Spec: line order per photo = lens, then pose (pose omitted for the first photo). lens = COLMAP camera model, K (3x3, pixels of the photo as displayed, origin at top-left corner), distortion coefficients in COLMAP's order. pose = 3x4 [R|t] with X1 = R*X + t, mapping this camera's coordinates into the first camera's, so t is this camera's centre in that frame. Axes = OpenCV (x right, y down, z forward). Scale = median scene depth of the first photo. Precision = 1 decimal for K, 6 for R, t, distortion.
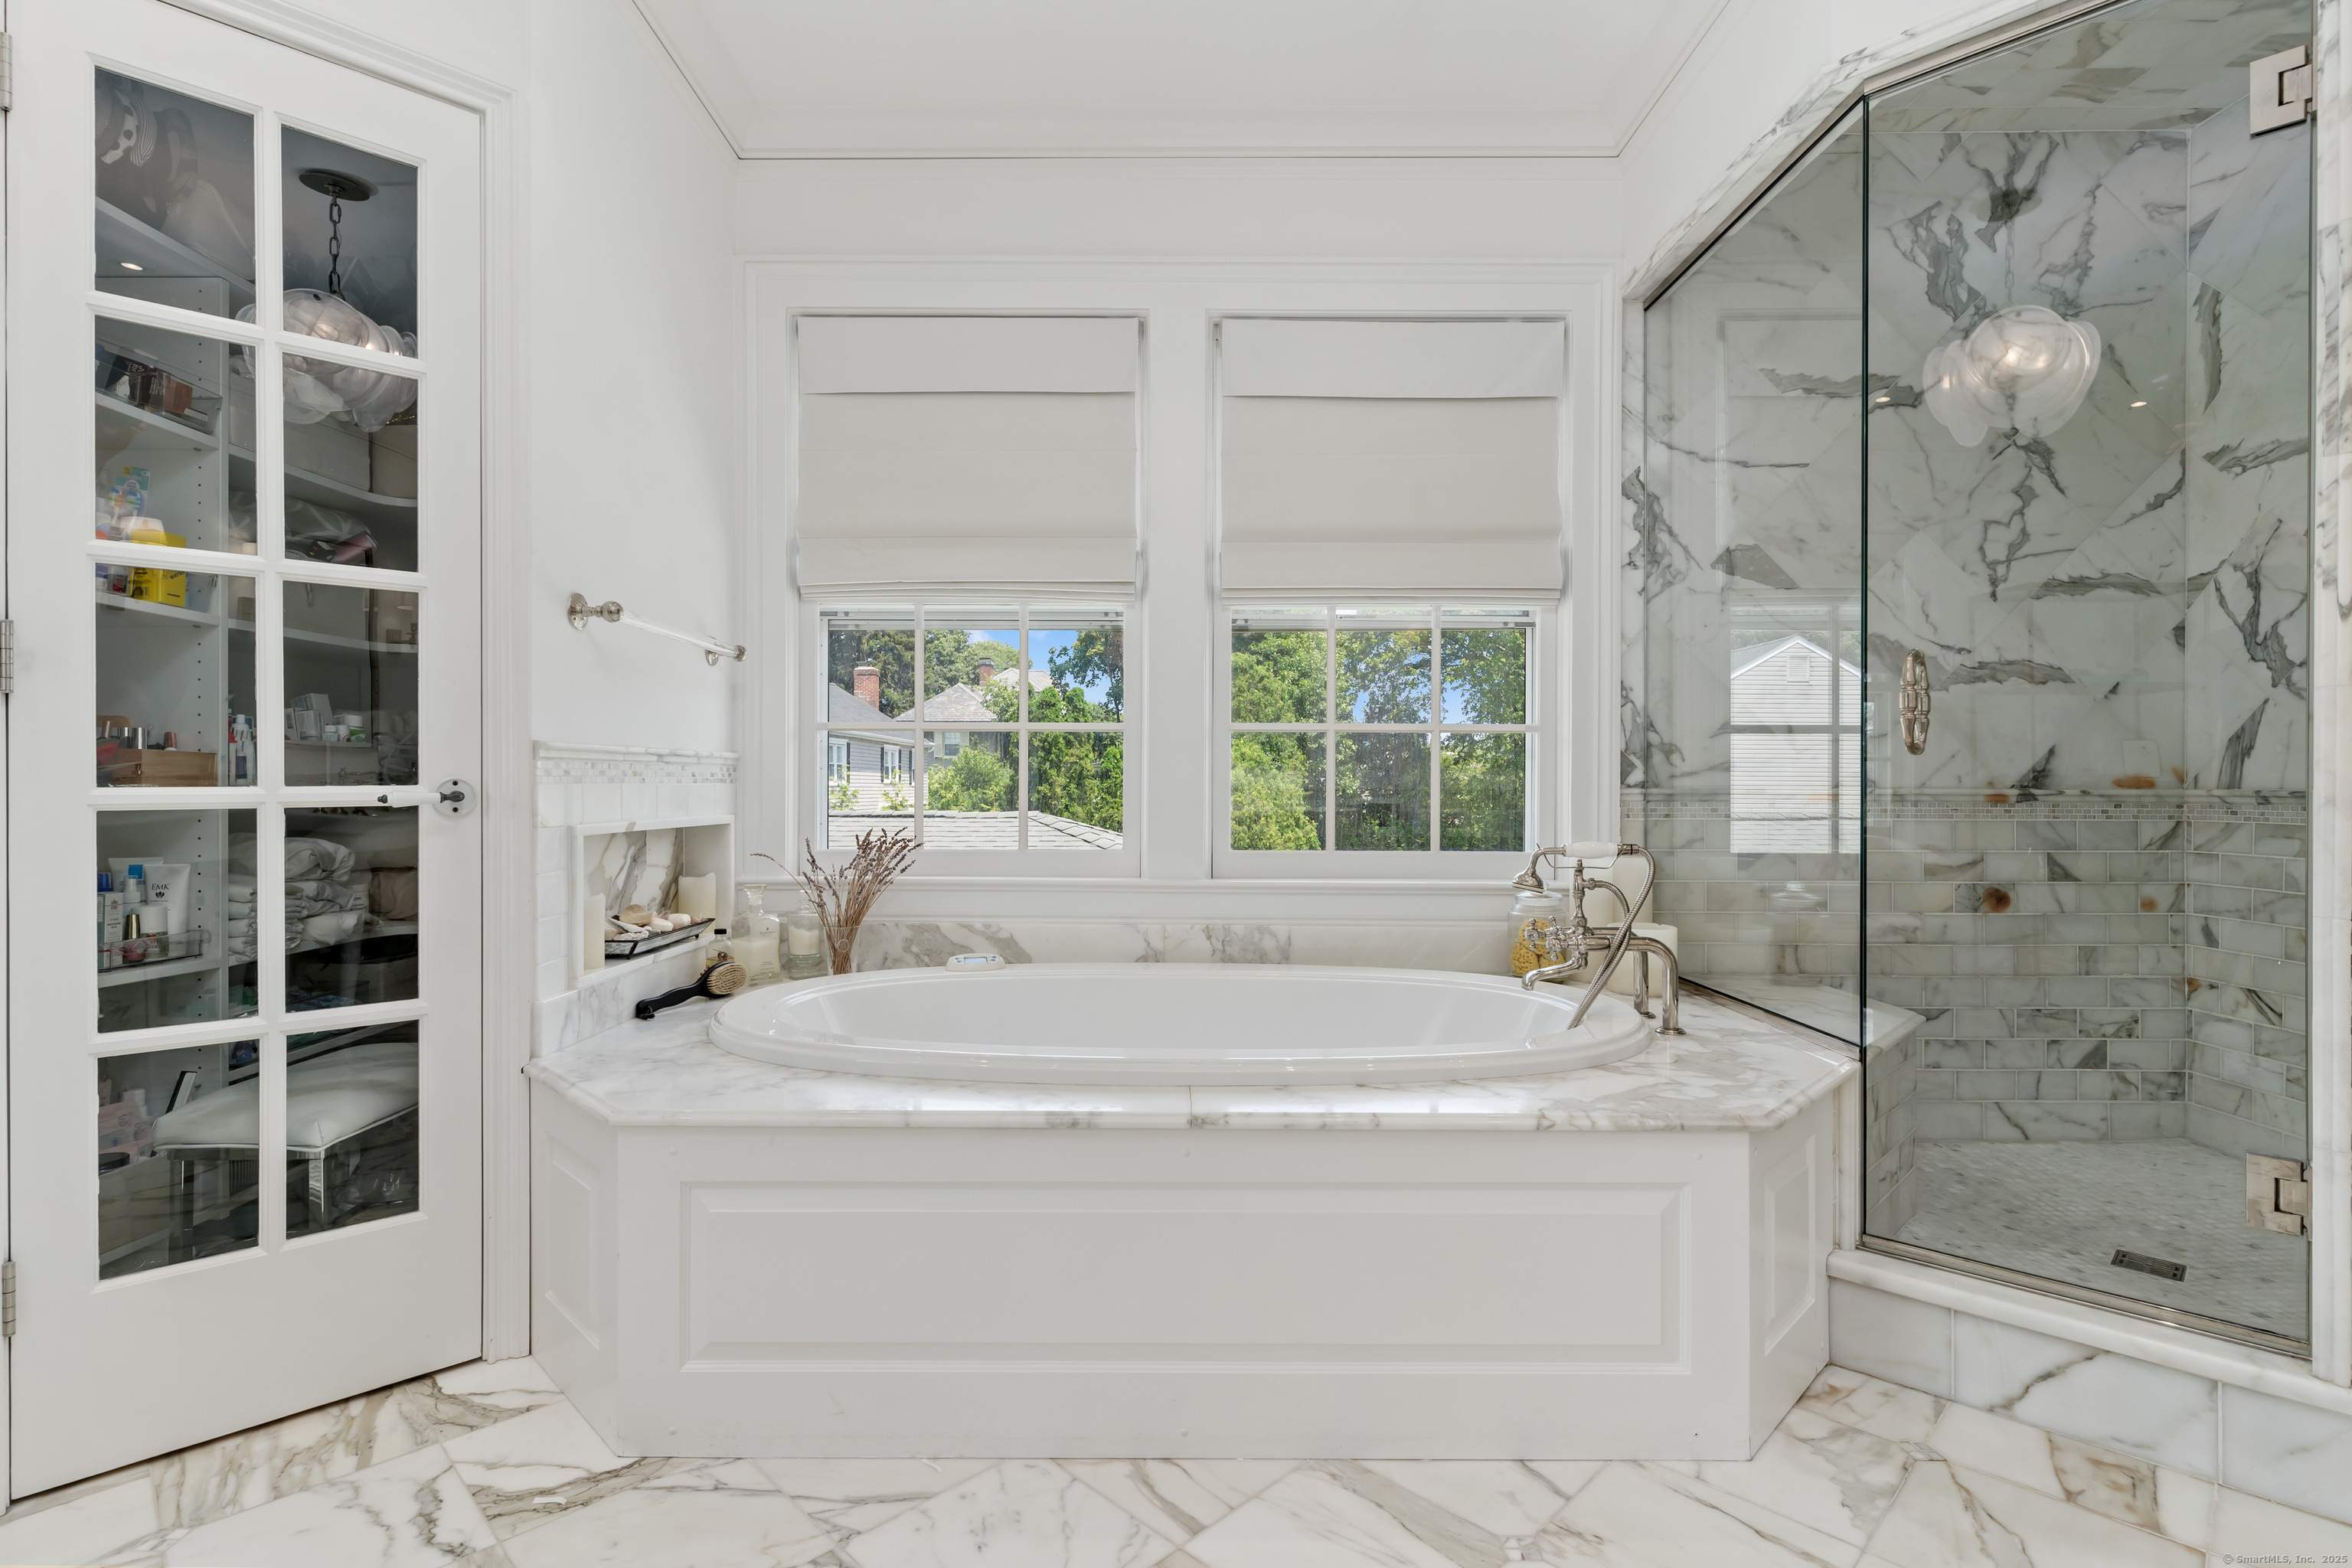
lens RADIAL K [[1143.6, 0, 1159.9], [0, 1143.6, 785.7], [0, 0, 1]] dist [0.002013, 0.000552]
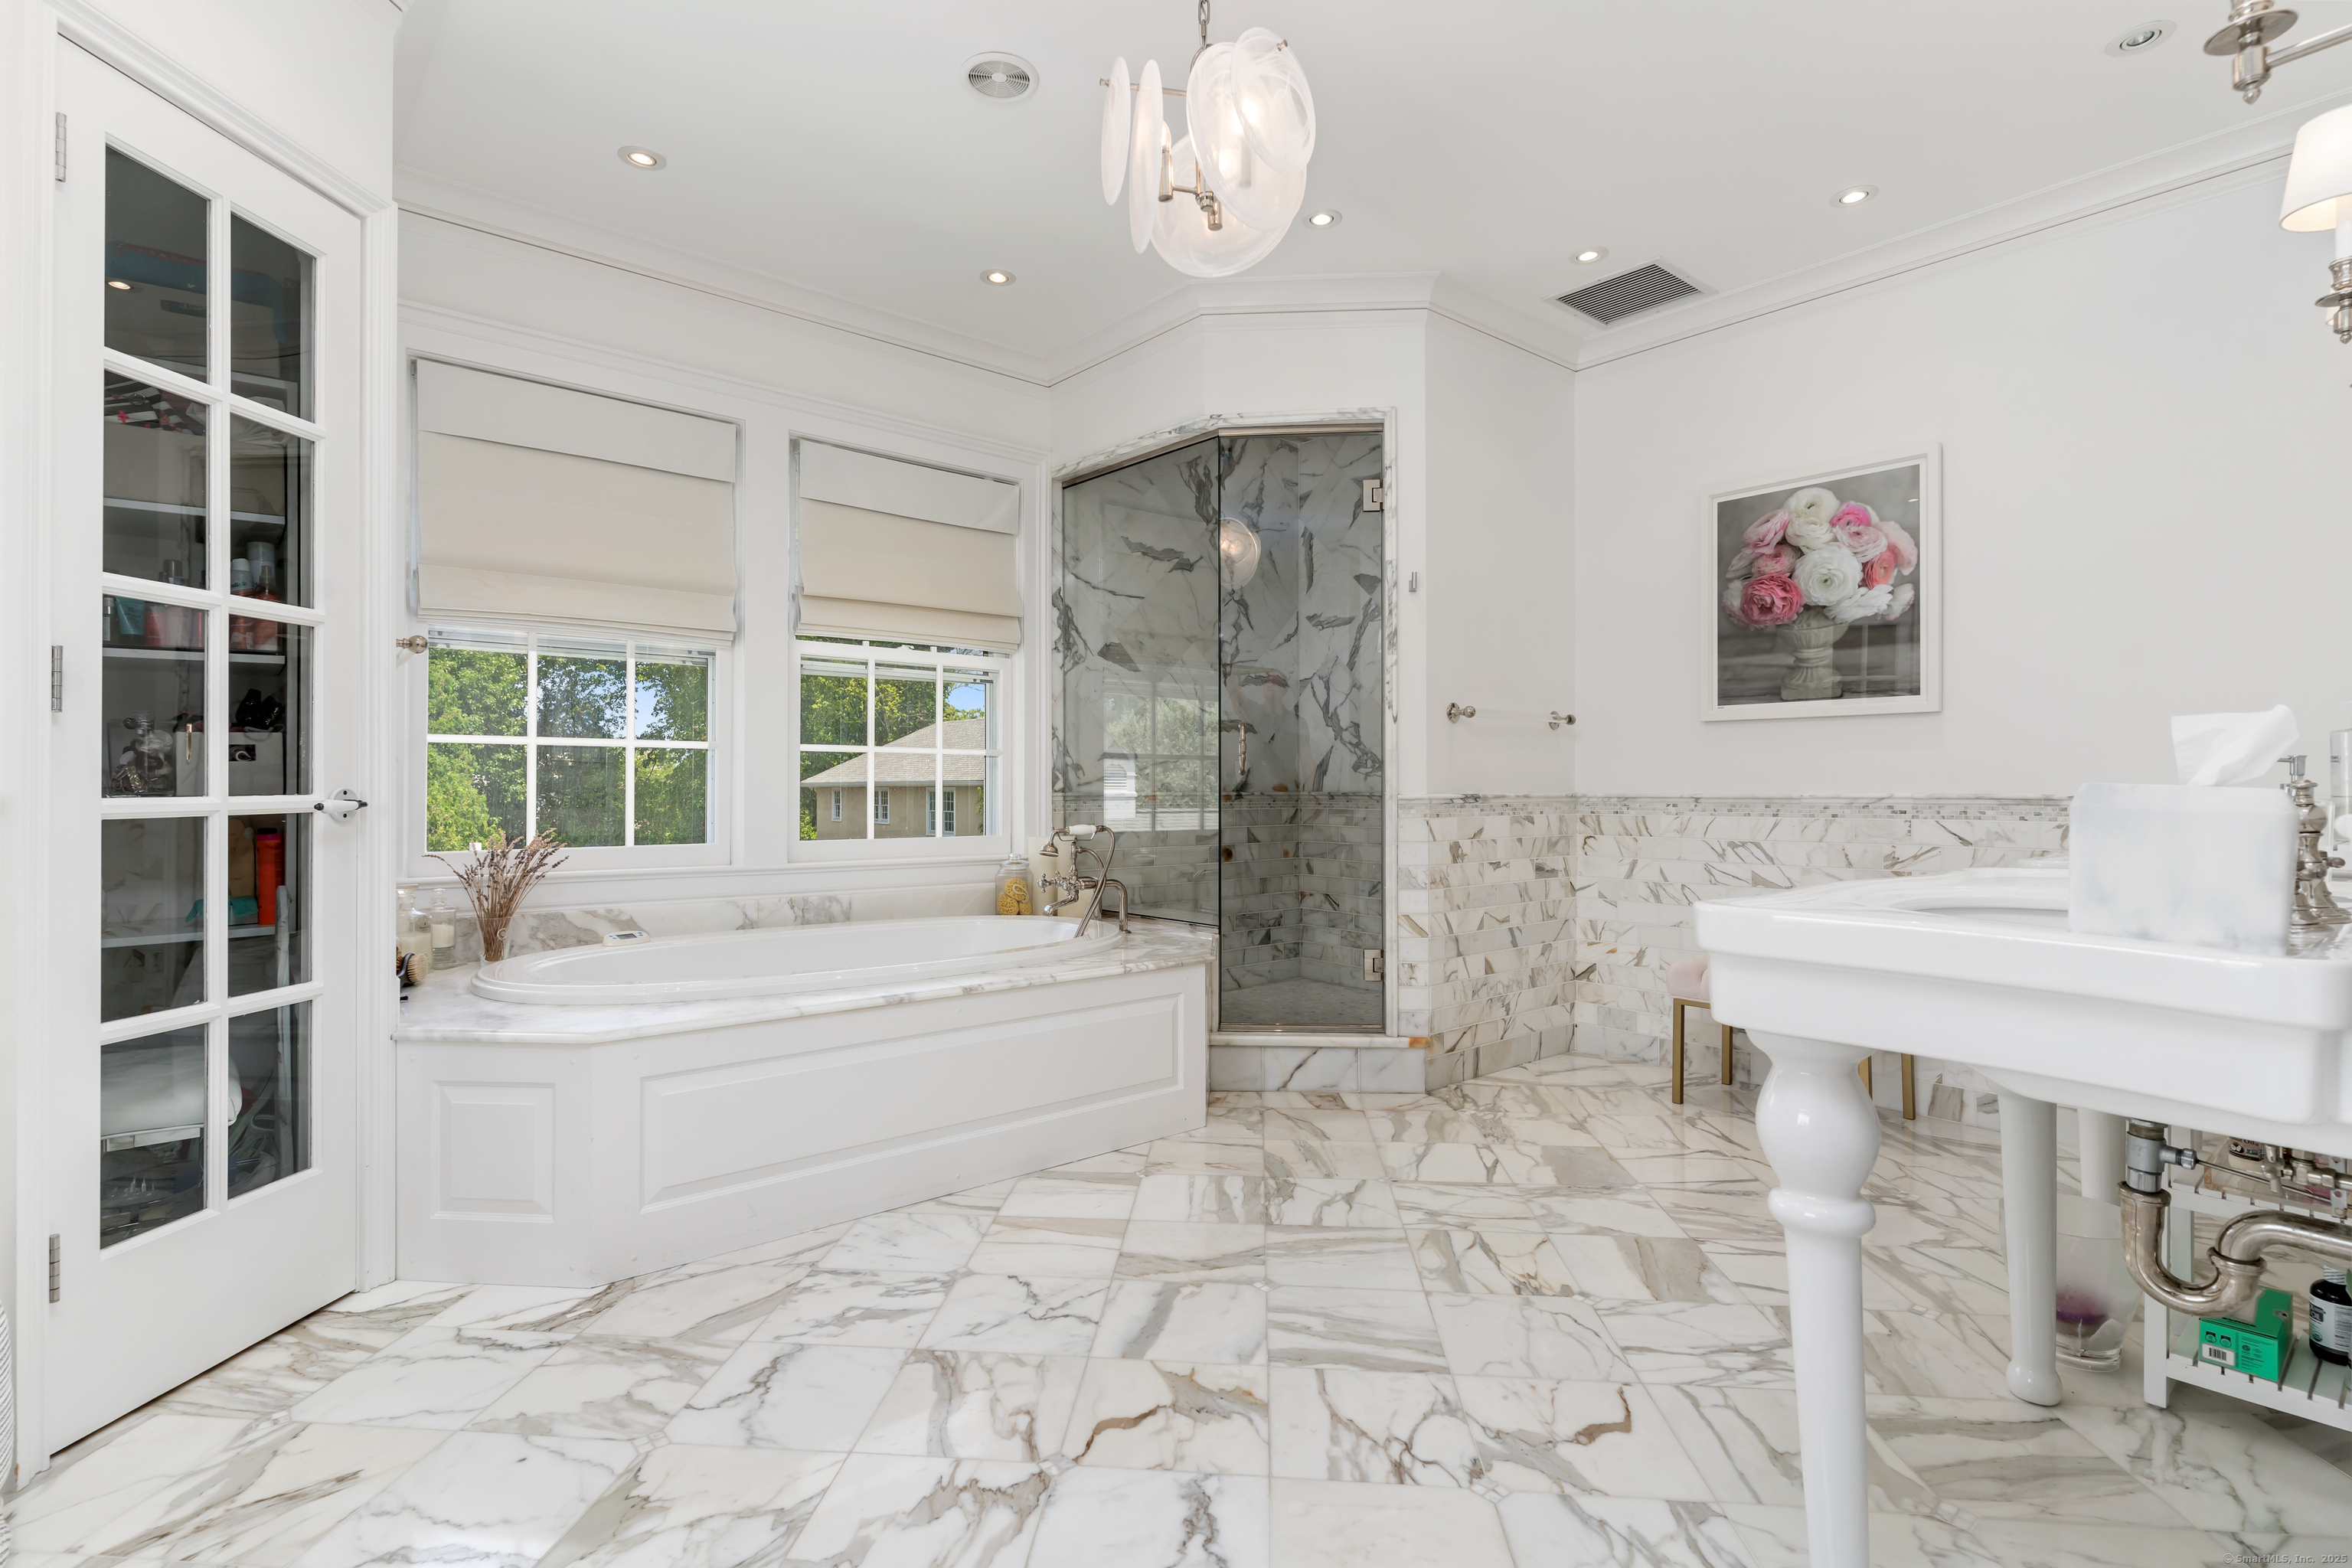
lens RADIAL K [[1143.0, 0, 1172.0], [0, 1143.0, 774.1], [0, 0, 1]] dist [0.001966, -0.000044]
pose [[0.755115, 0.006555, 0.655560, -0.496128], [0.001475, 0.999930, -0.011698, -0.004330], [-0.655591, 0.009801, 0.755053, -0.283354]]
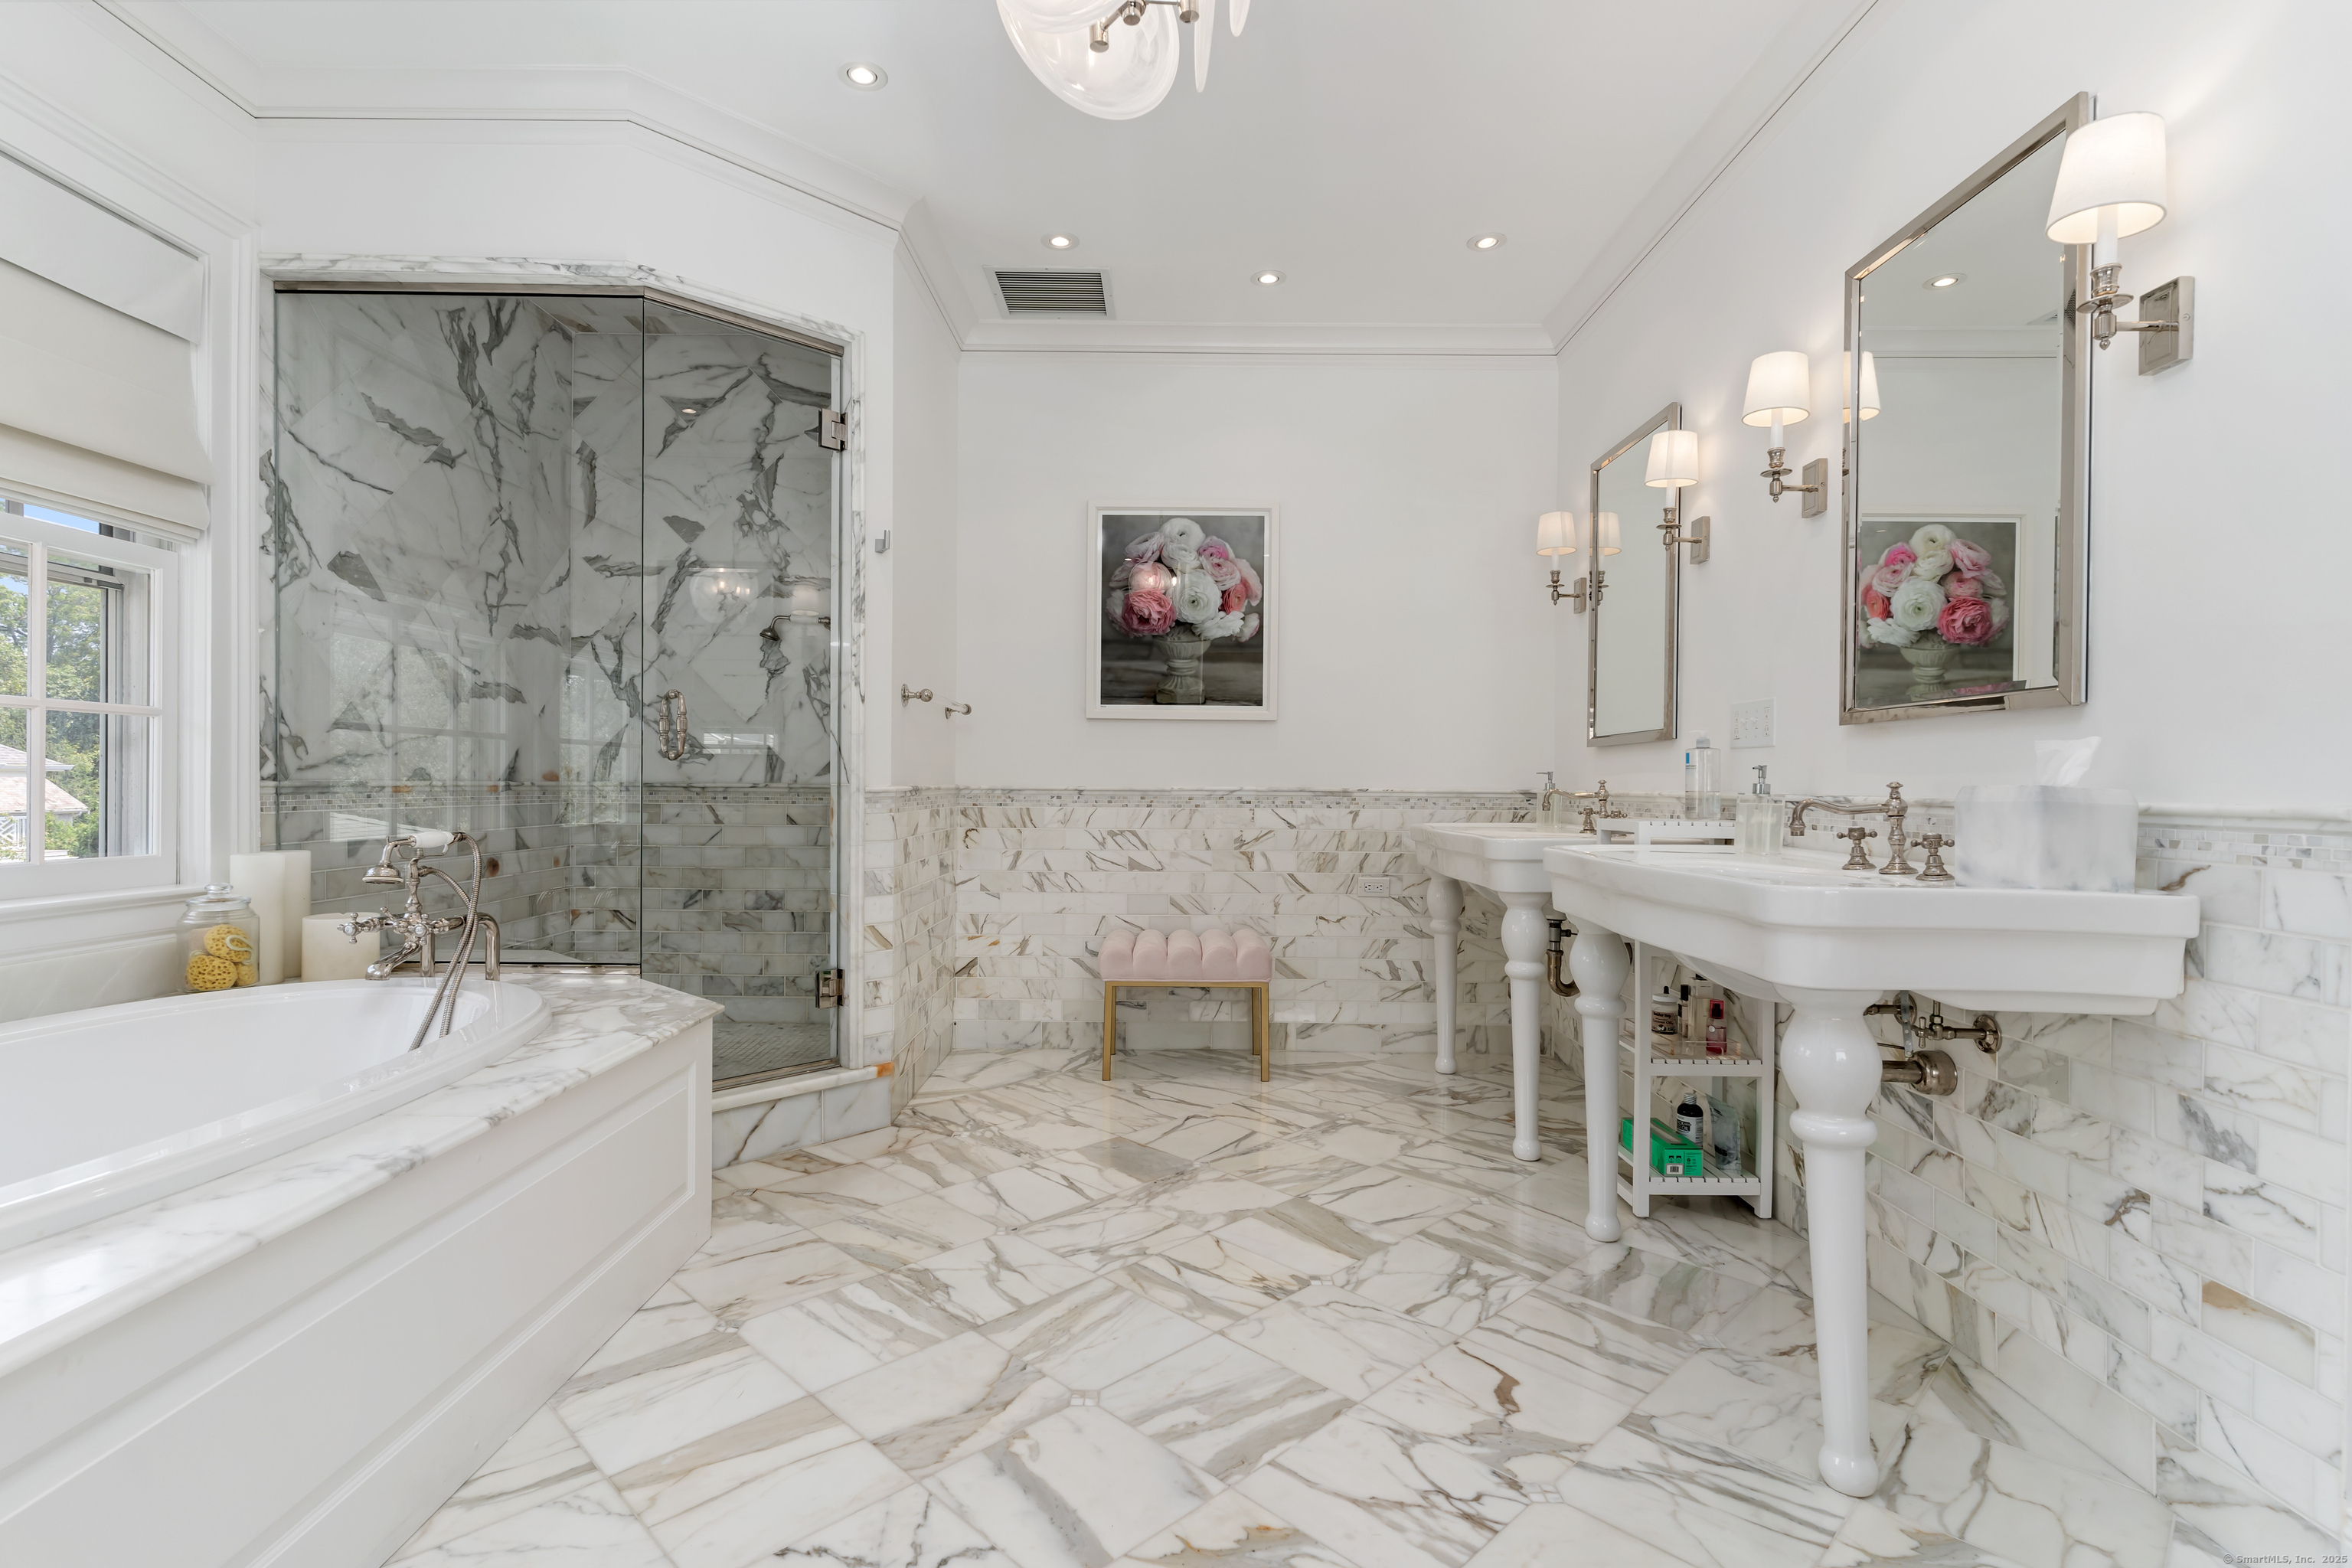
lens RADIAL K [[1122.6, 0, 1176.0], [0, 1122.6, 784.0], [0, 0, 1]] dist [-0.001128, -0.000574]
pose [[-0.014634, -0.002969, 0.999889, -0.550902], [-0.007854, 0.999965, 0.002854, -0.003840], [-0.999862, -0.007811, -0.014656, 0.246195]]
